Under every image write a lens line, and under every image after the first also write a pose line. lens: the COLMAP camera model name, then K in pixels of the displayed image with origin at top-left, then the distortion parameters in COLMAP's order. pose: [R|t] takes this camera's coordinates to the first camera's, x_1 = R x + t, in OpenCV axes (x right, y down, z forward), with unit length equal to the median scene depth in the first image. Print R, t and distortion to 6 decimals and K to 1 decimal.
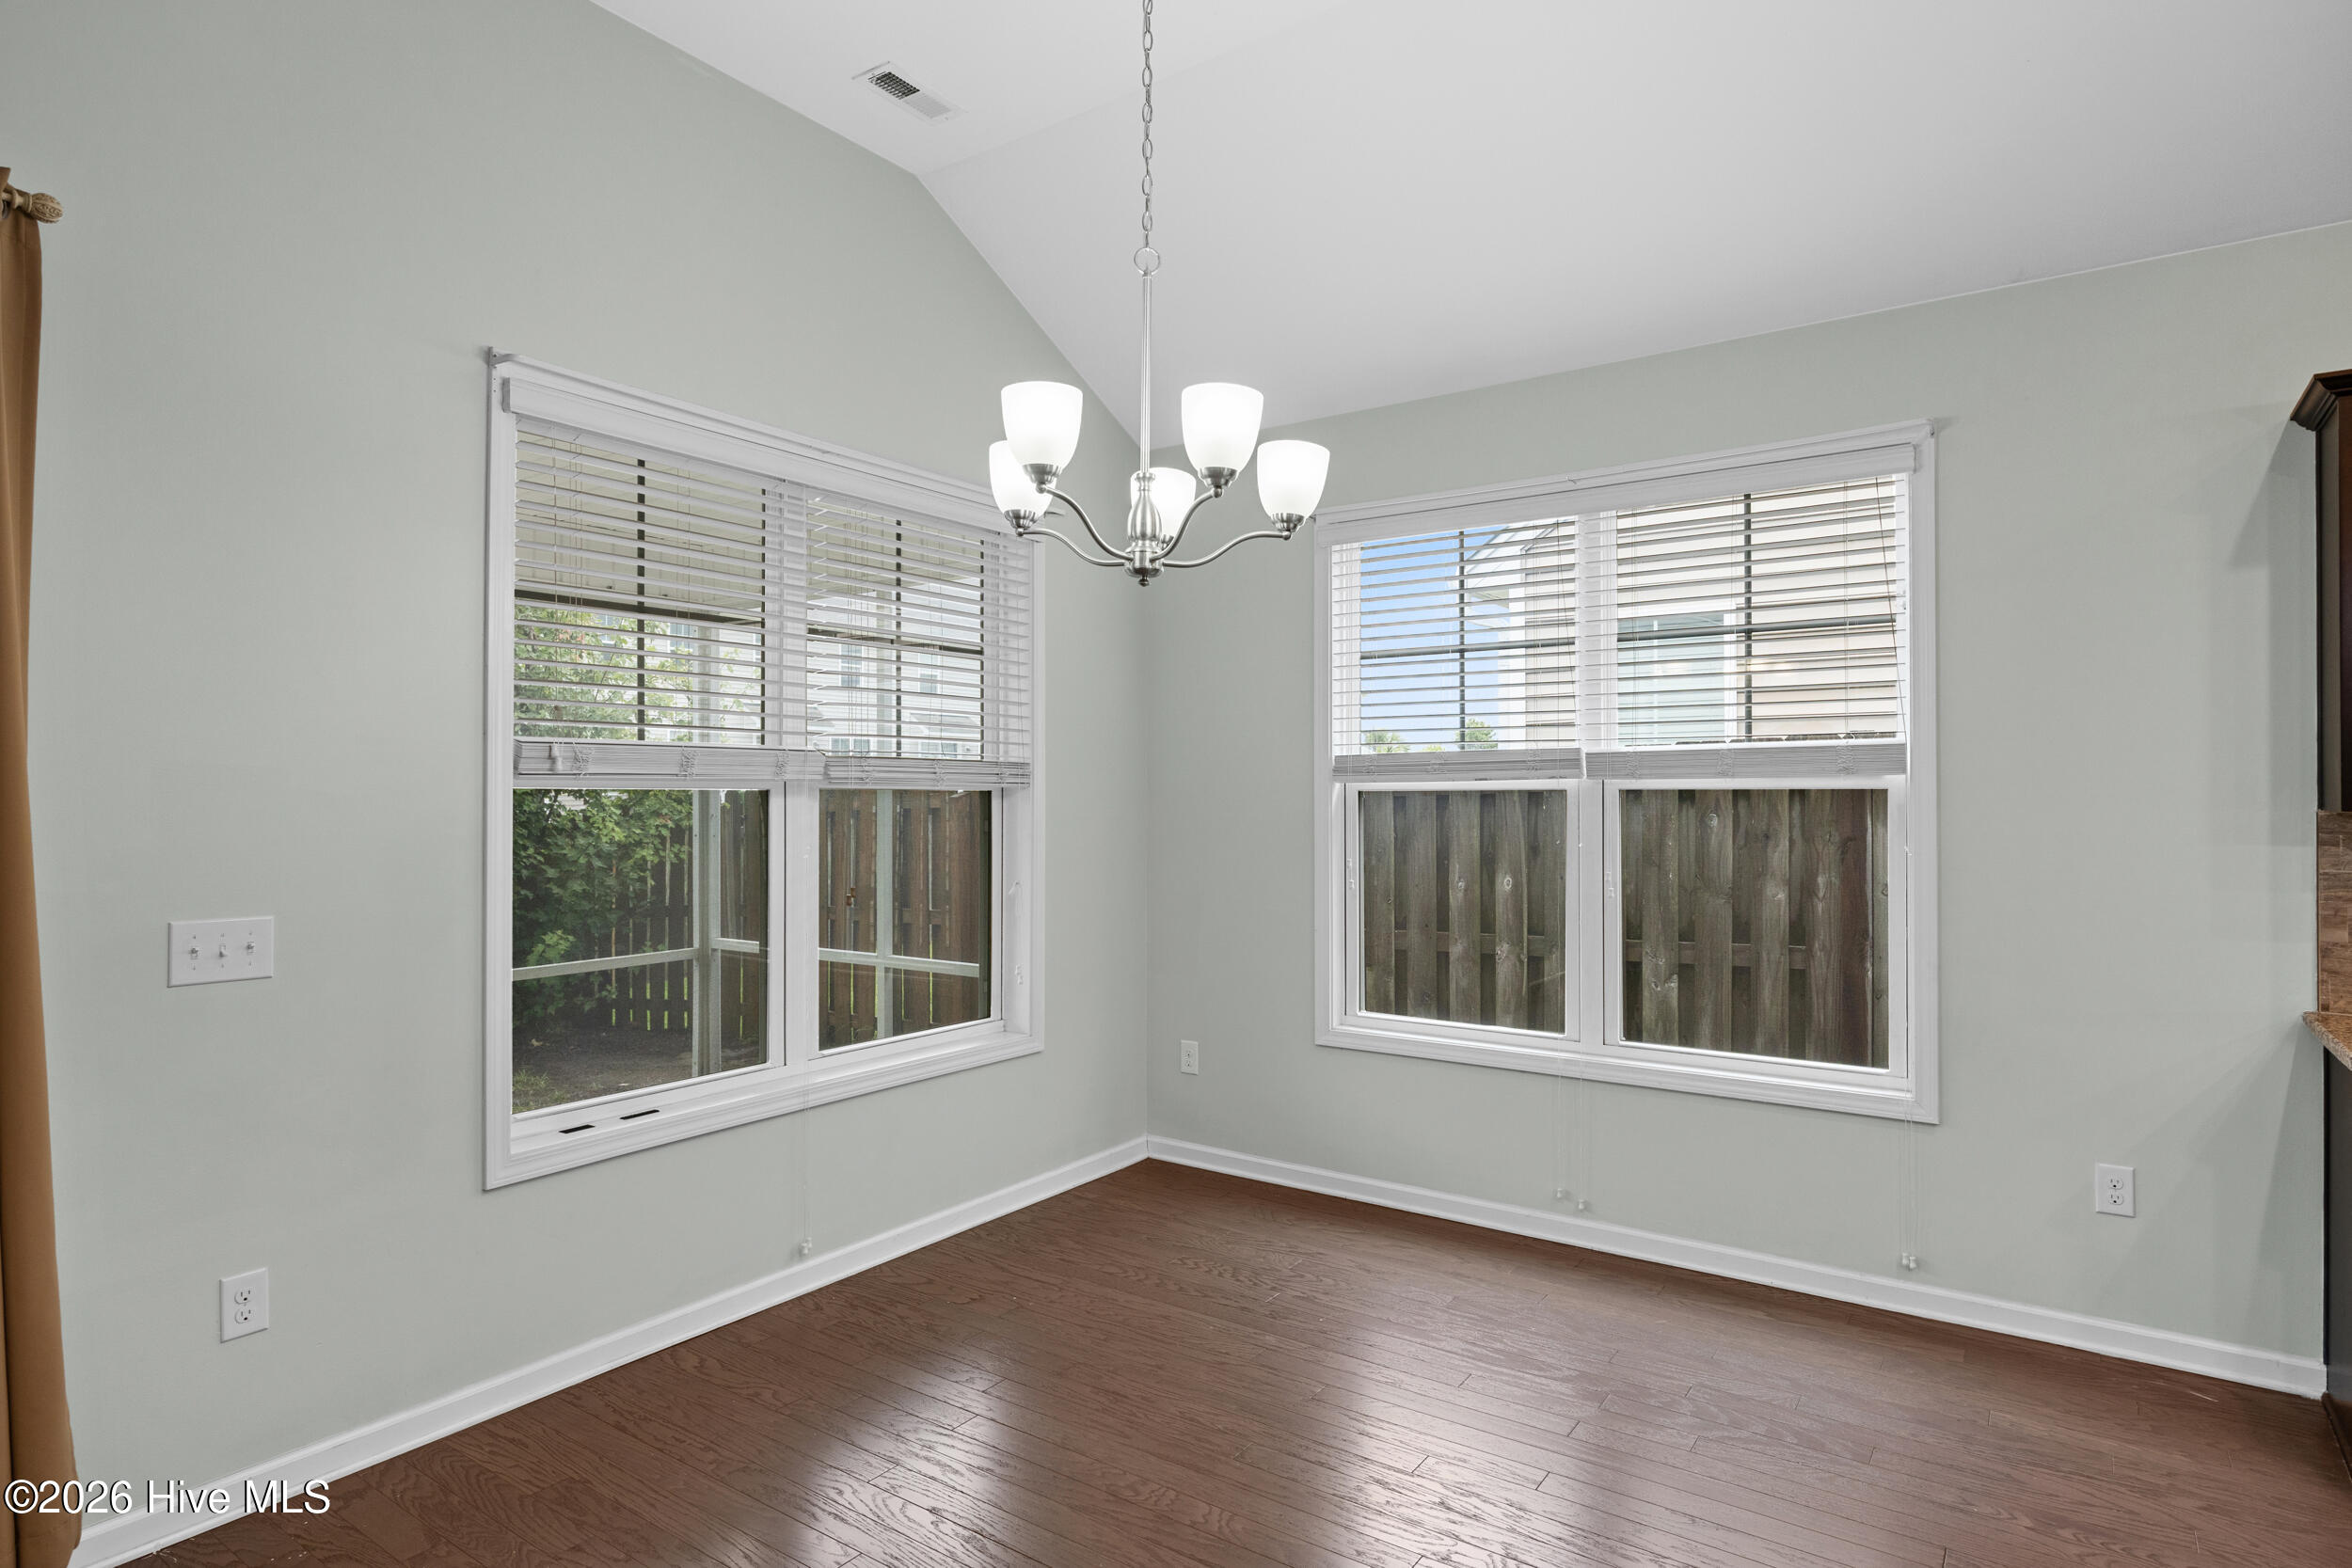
lens RADIAL K [[1259.0, 0, 1176.0], [0, 1259.0, 784.0], [0, 0, 1]] dist [-0.001248, -0.000361]
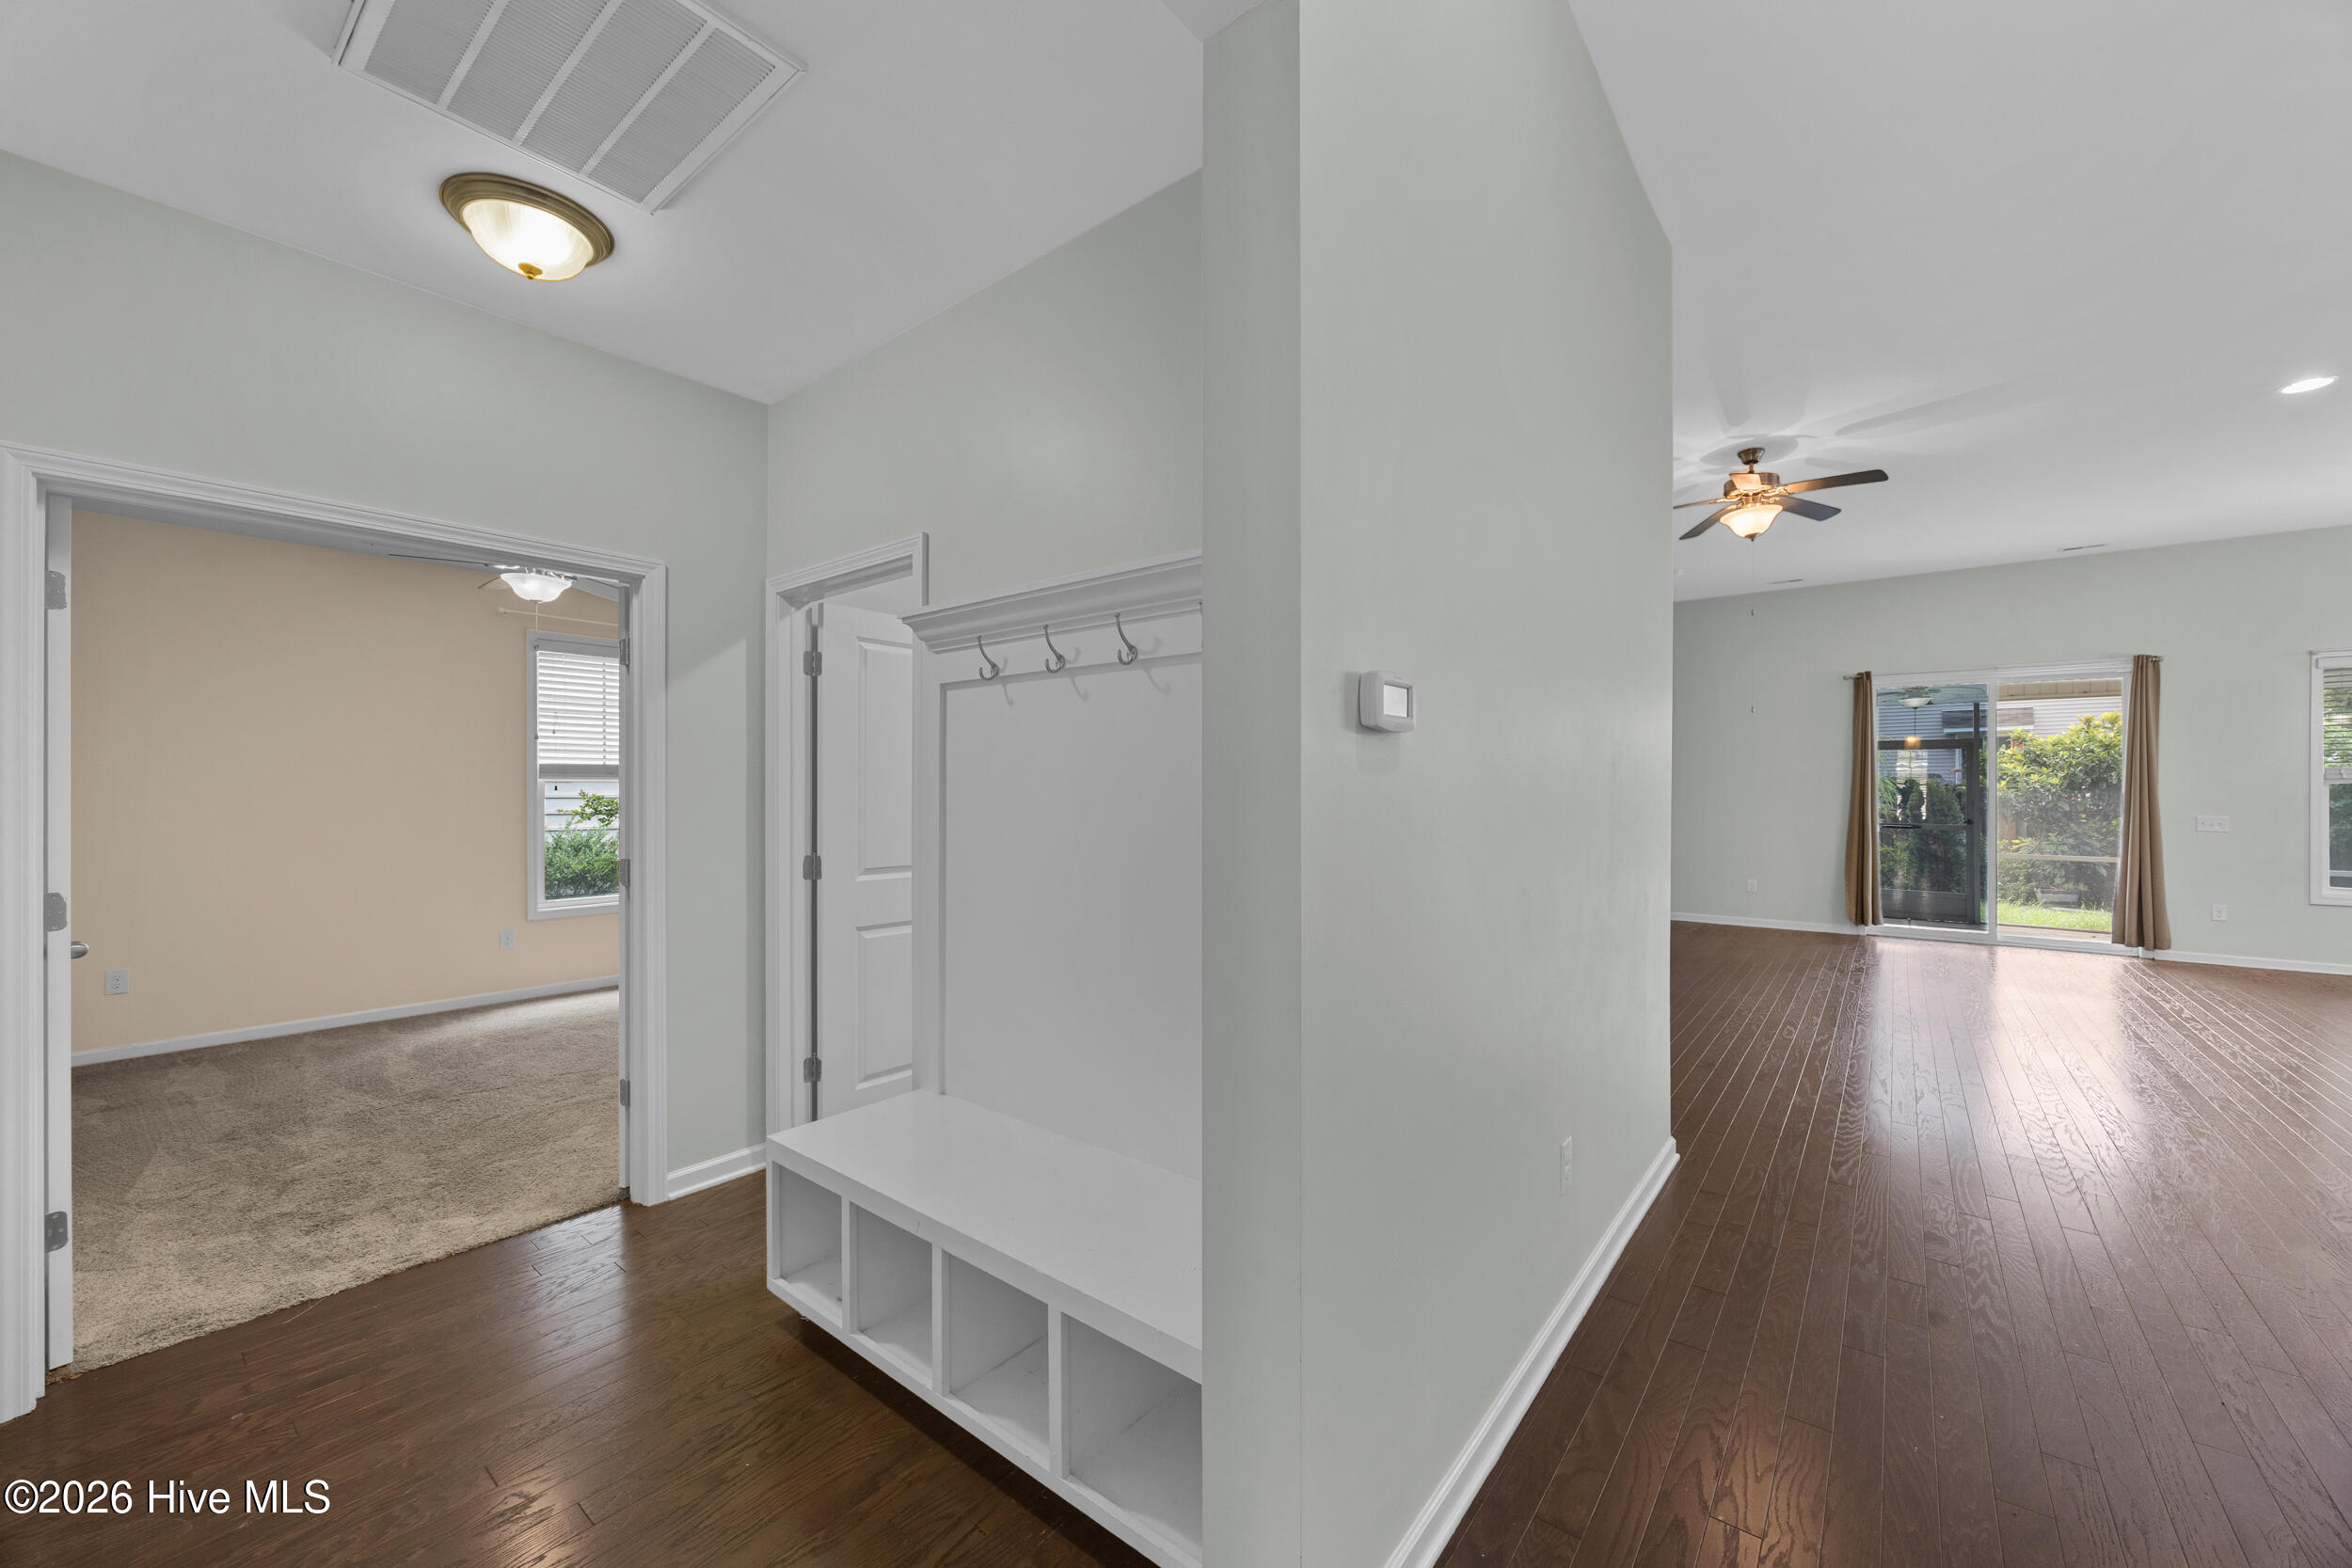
lens RADIAL K [[899.2, 0, 1186.7], [0, 899.2, 787.7], [0, 0, 1]] dist [0.000328, 0.000059]
pose [[-0.053783, 0.000116, -0.998553, 1.373113], [0.010316, 0.999947, -0.000439, -0.010710], [0.998499, -0.010325, -0.053782, -1.269309]]
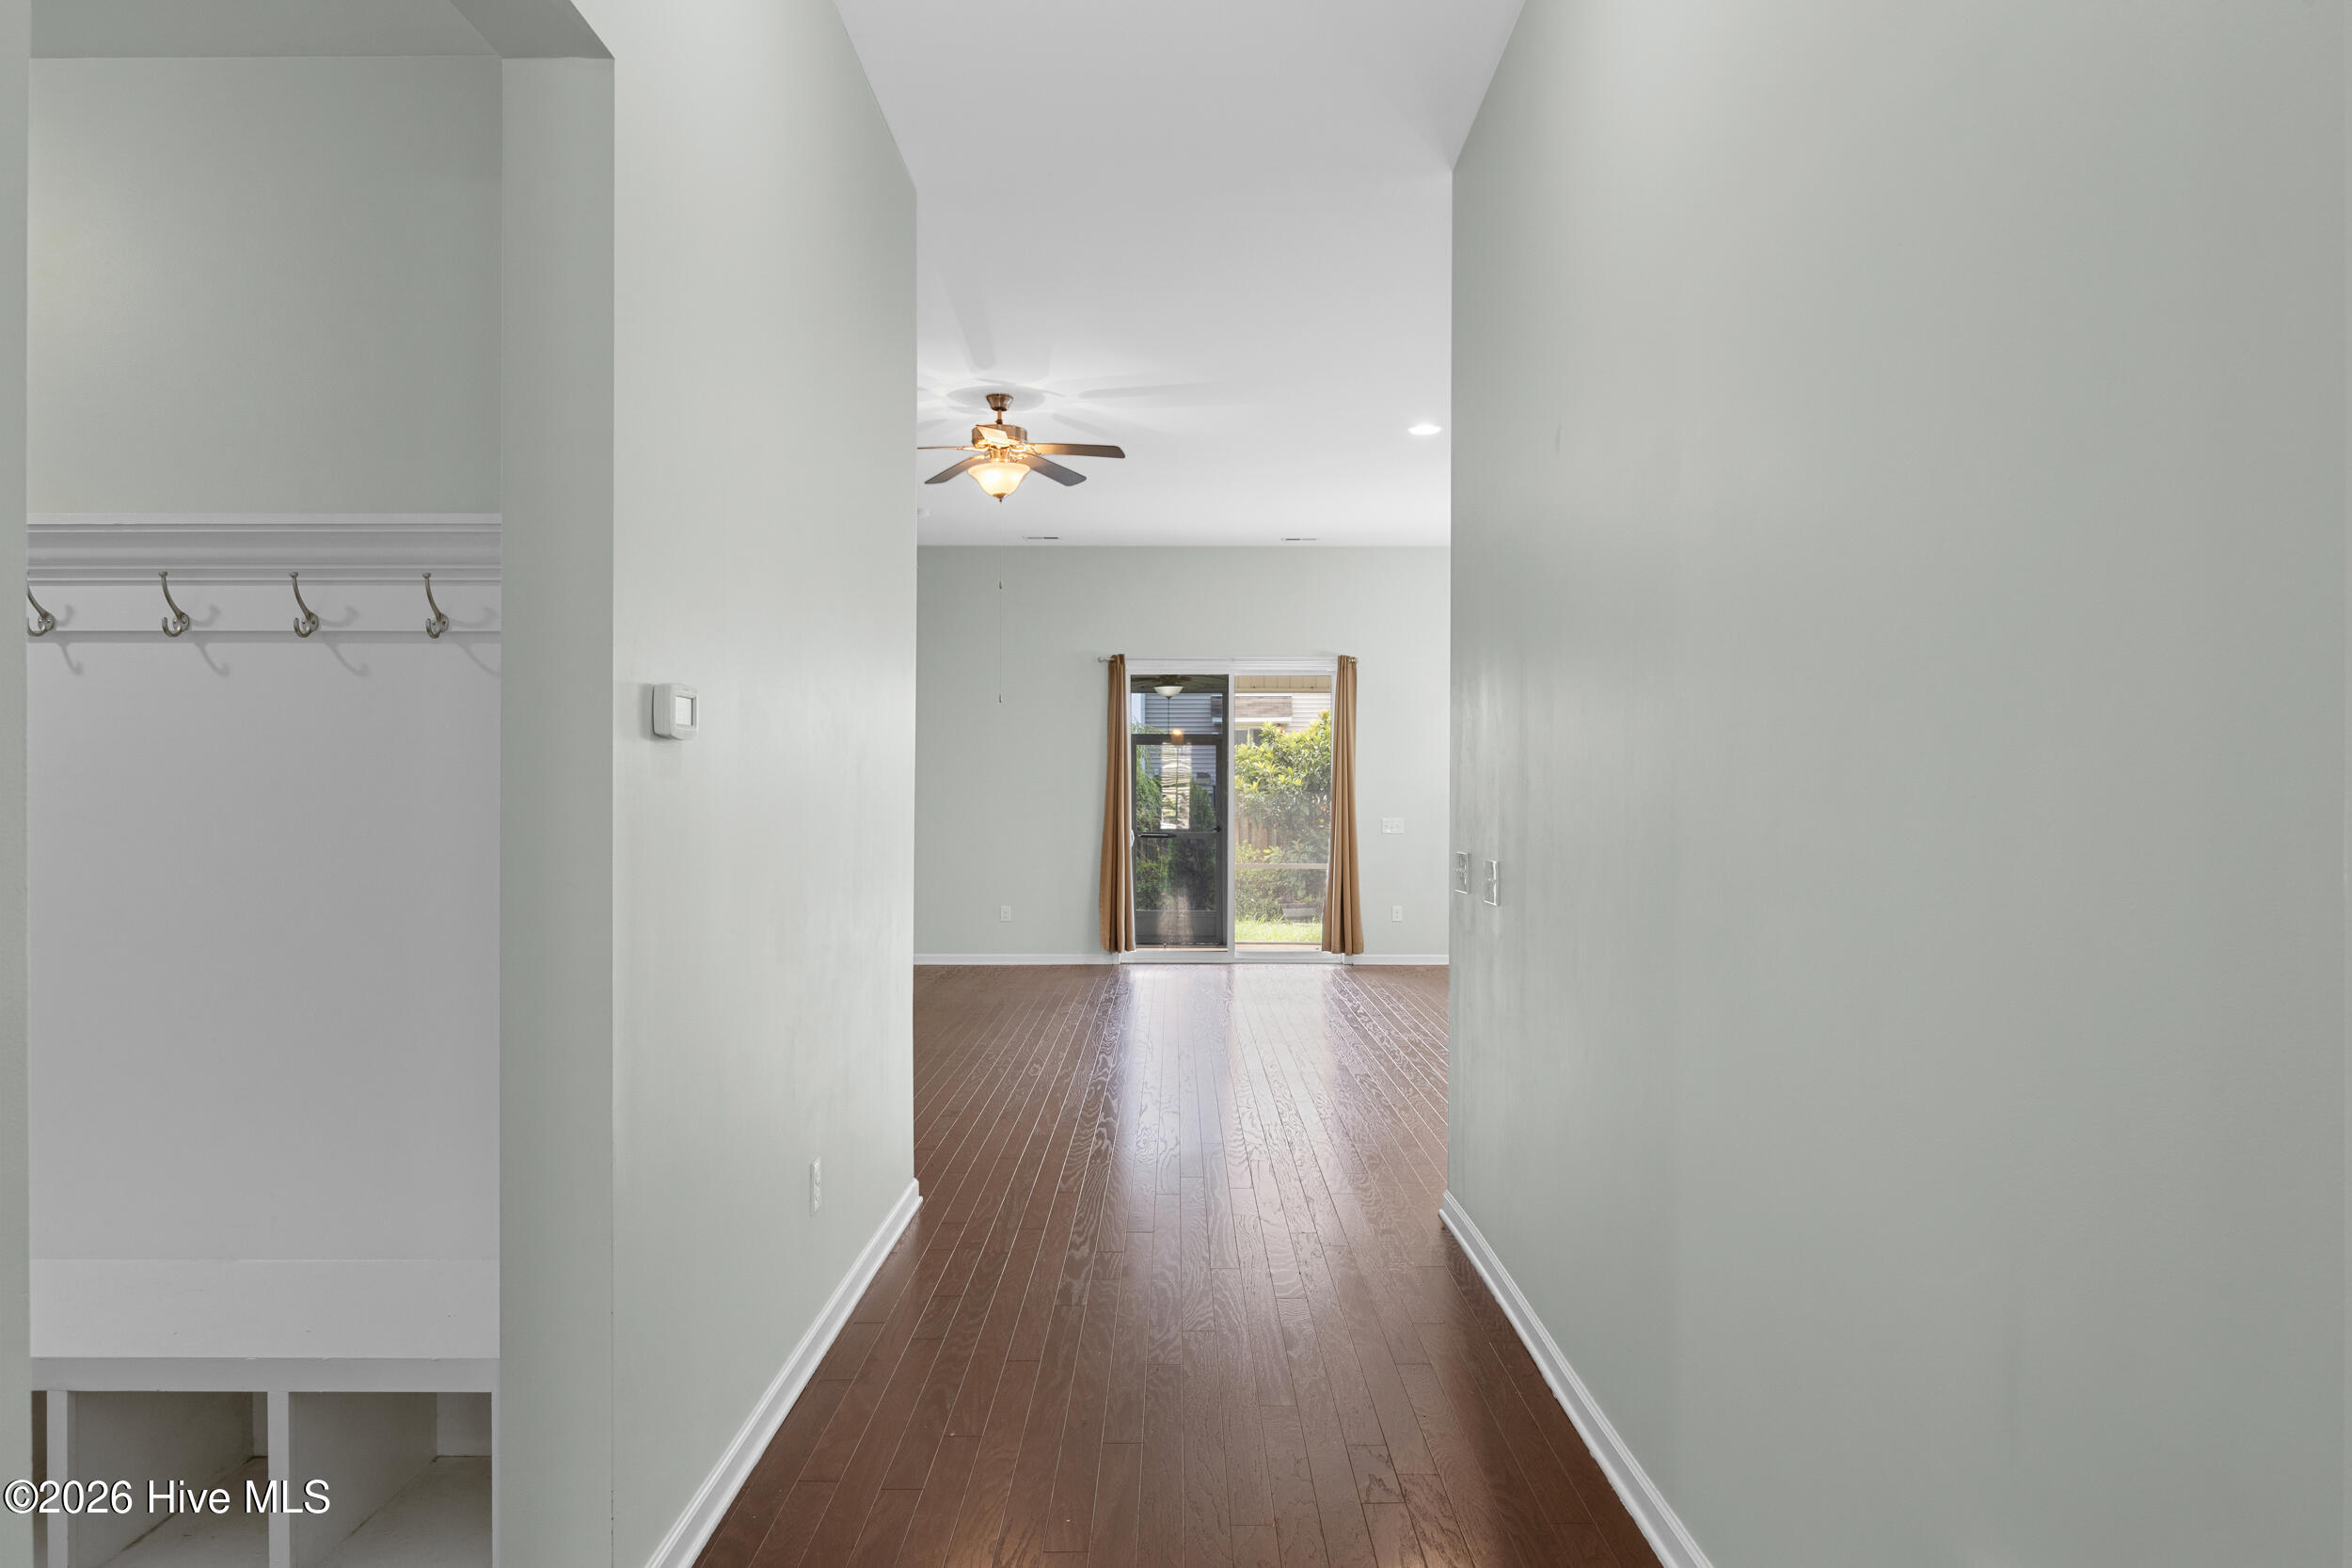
lens RADIAL K [[1472.7, 0, 1176.0], [0, 1472.7, 784.0], [0, 0, 1]] dist [-0.000053, 0.000749]
pose [[0.577498, -0.002175, -0.816389, 1.637841], [0.007110, 0.999972, 0.002366, -0.013344], [0.816361, -0.007171, 0.577497, -1.393937]]
